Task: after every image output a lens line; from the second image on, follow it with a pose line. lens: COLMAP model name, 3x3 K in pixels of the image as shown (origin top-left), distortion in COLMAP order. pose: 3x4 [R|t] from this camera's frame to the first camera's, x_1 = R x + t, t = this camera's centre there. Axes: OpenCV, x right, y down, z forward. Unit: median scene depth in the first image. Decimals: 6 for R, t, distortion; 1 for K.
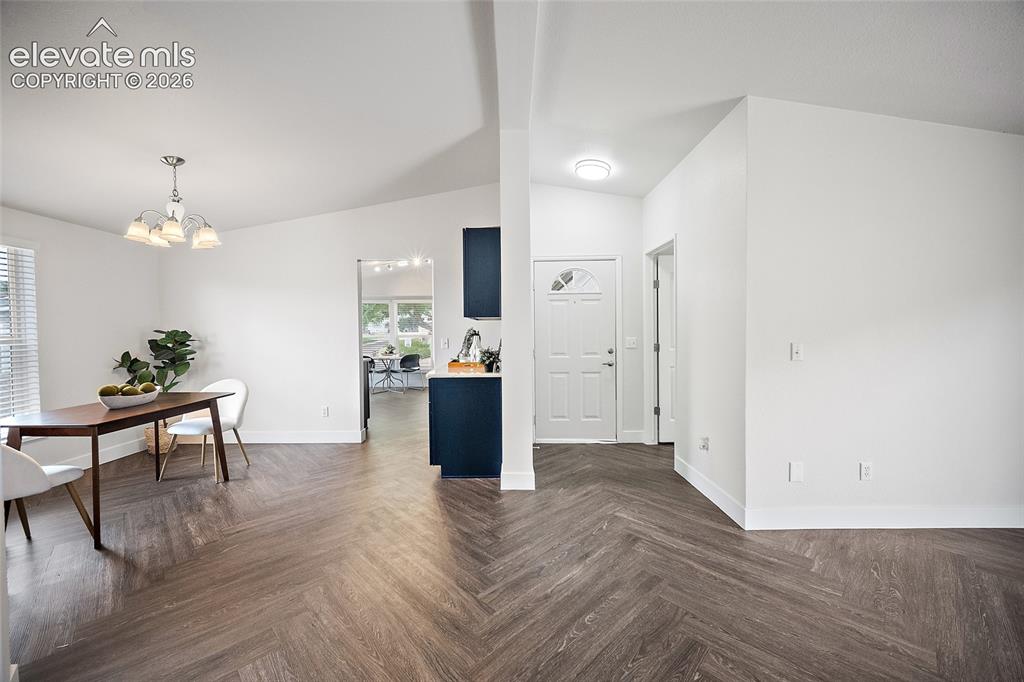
lens RADIAL K [[400.9, 0, 507.1], [0, 400.9, 343.0], [0, 0, 1]] dist [-0.001380, 0.000029]
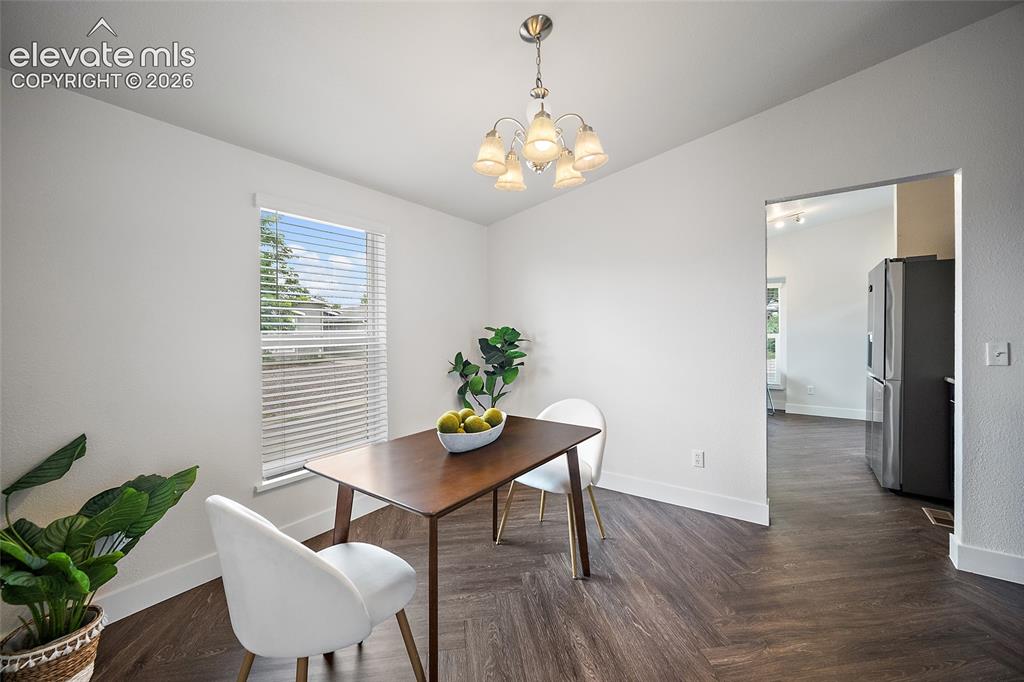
lens RADIAL K [[400.9, 0, 507.1], [0, 400.9, 343.0], [0, 0, 1]] dist [-0.001380, 0.000029]
pose [[0.817000, 0.016427, -0.576403, -0.376569], [-0.015807, 0.999857, 0.006089, -0.005381], [0.576420, 0.004136, 0.817143, 0.361446]]
